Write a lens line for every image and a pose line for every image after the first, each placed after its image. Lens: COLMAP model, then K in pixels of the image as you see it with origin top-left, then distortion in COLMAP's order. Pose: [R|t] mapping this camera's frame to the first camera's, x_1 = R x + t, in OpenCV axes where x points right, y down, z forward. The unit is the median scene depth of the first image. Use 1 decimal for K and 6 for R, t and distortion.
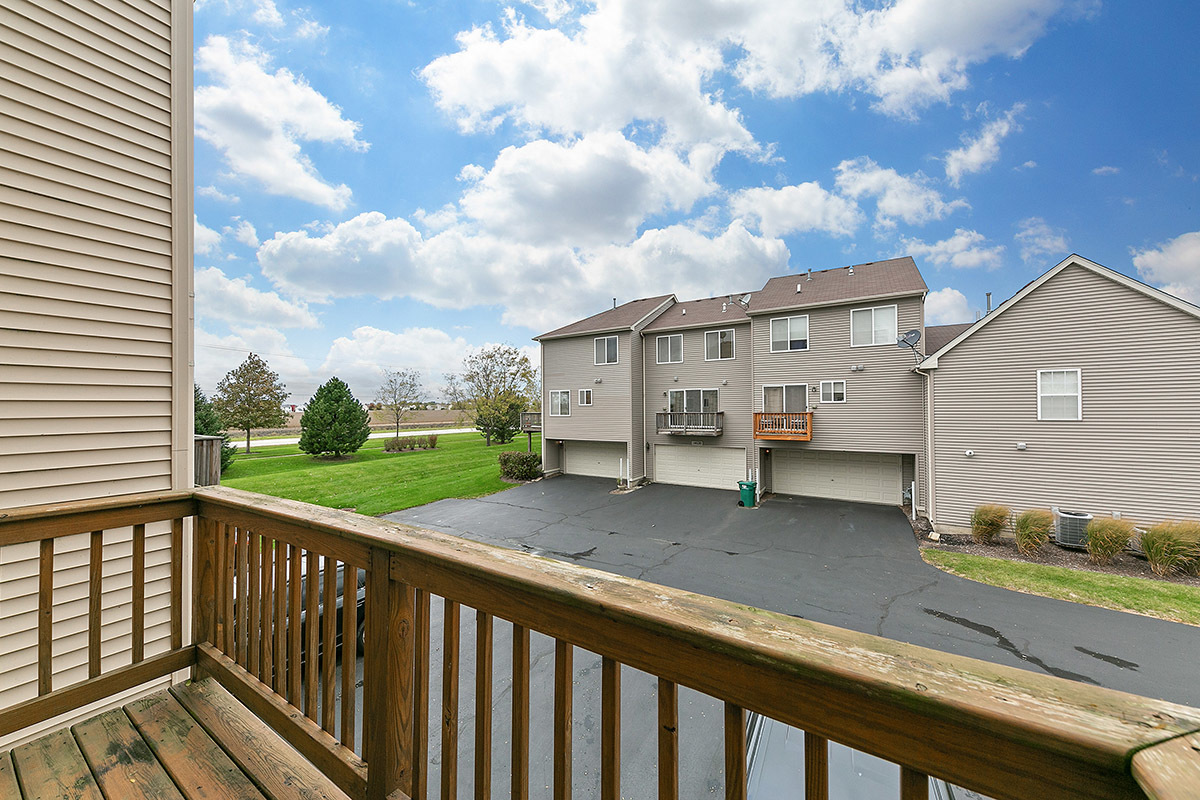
lens RADIAL K [[417.5, 0, 597.5], [0, 417.5, 403.0], [0, 0, 1]] dist [0.010389, -0.000168]
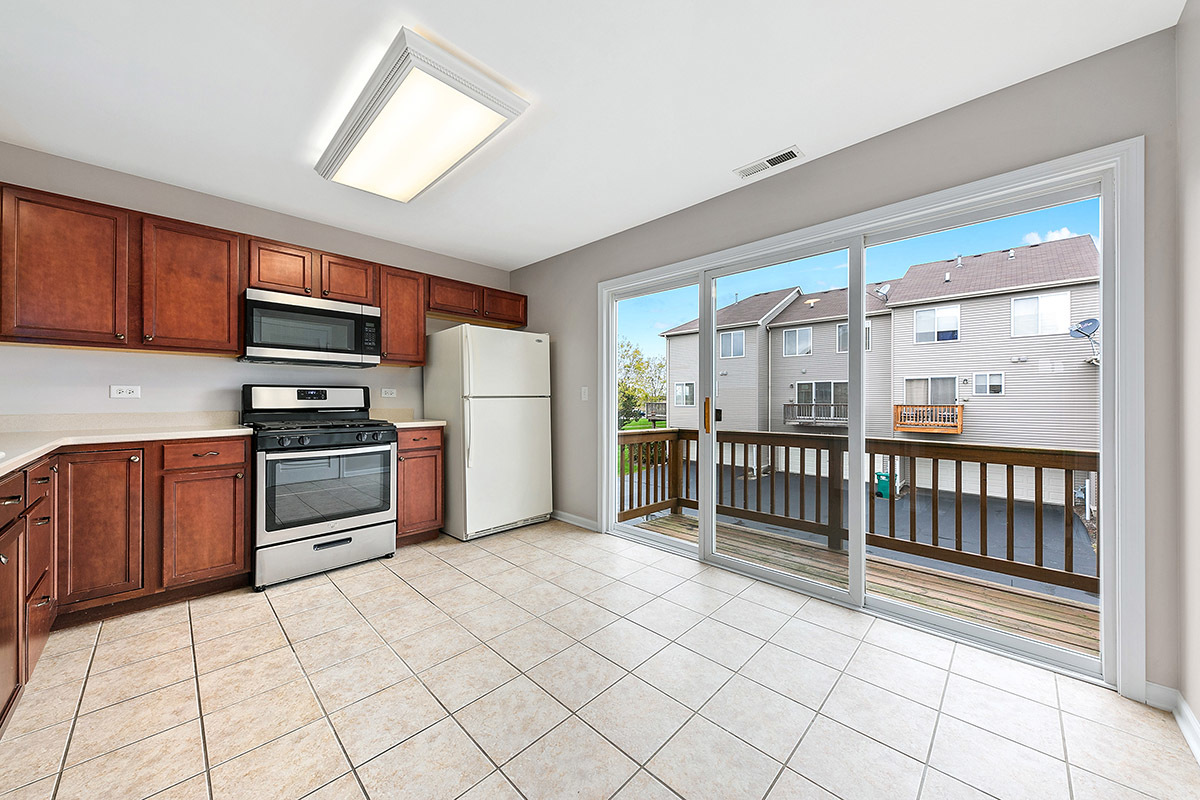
lens RADIAL K [[417.5, 0, 601.9], [0, 417.5, 401.5], [0, 0, 1]] dist [0.010389, -0.000168]
pose [[0.979957, 0.006898, -0.199091, -0.107541], [-0.002691, 0.999768, 0.021394, -0.003989], [0.199193, -0.020429, 0.979747, -0.118697]]
